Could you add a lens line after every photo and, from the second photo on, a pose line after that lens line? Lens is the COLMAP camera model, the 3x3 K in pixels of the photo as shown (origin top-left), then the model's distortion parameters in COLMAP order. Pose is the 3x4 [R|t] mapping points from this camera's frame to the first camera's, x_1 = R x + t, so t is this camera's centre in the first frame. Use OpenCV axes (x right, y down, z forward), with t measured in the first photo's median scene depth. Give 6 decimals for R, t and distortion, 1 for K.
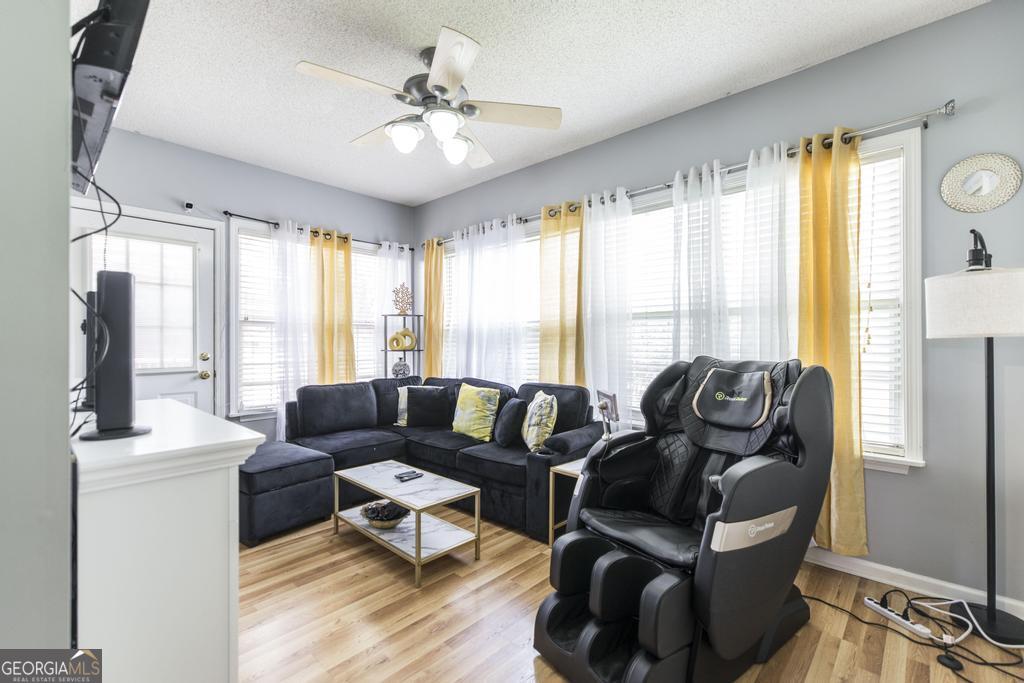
lens RADIAL K [[453.1, 0, 513.3], [0, 453.1, 340.4], [0, 0, 1]] dist [-0.004223, 0.001056]
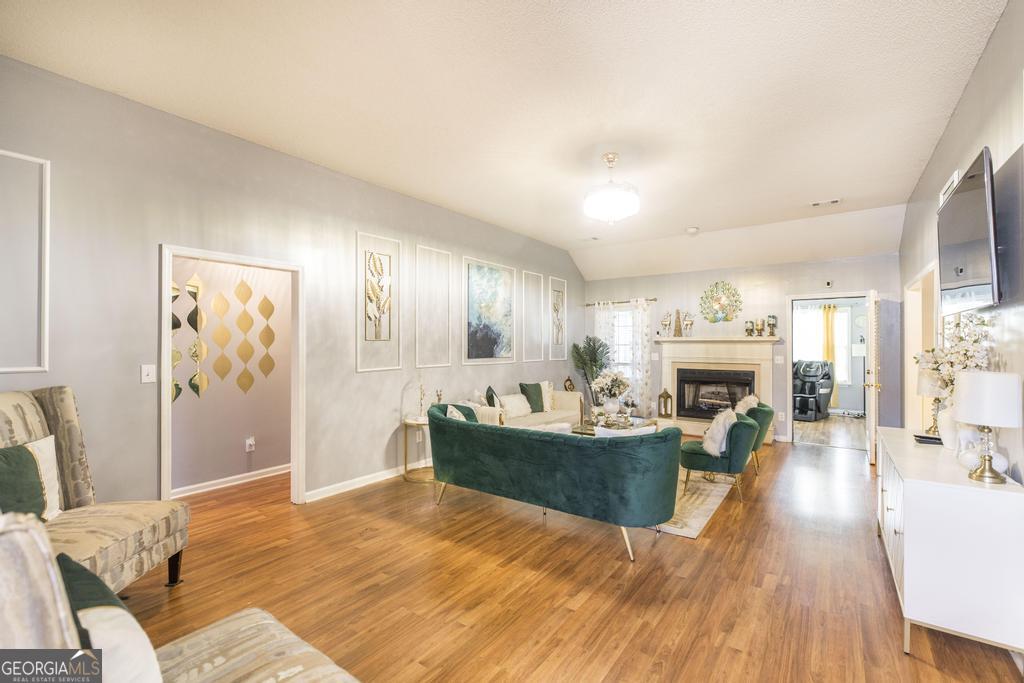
lens RADIAL K [[453.1, 0, 510.3], [0, 453.1, 344.1], [0, 0, 1]] dist [-0.004223, 0.001056]
pose [[0.993137, 0.002215, 0.116936, -2.874824], [-0.001814, 0.999992, -0.003536, -0.093797], [-0.116943, 0.003300, 0.993133, -2.951604]]
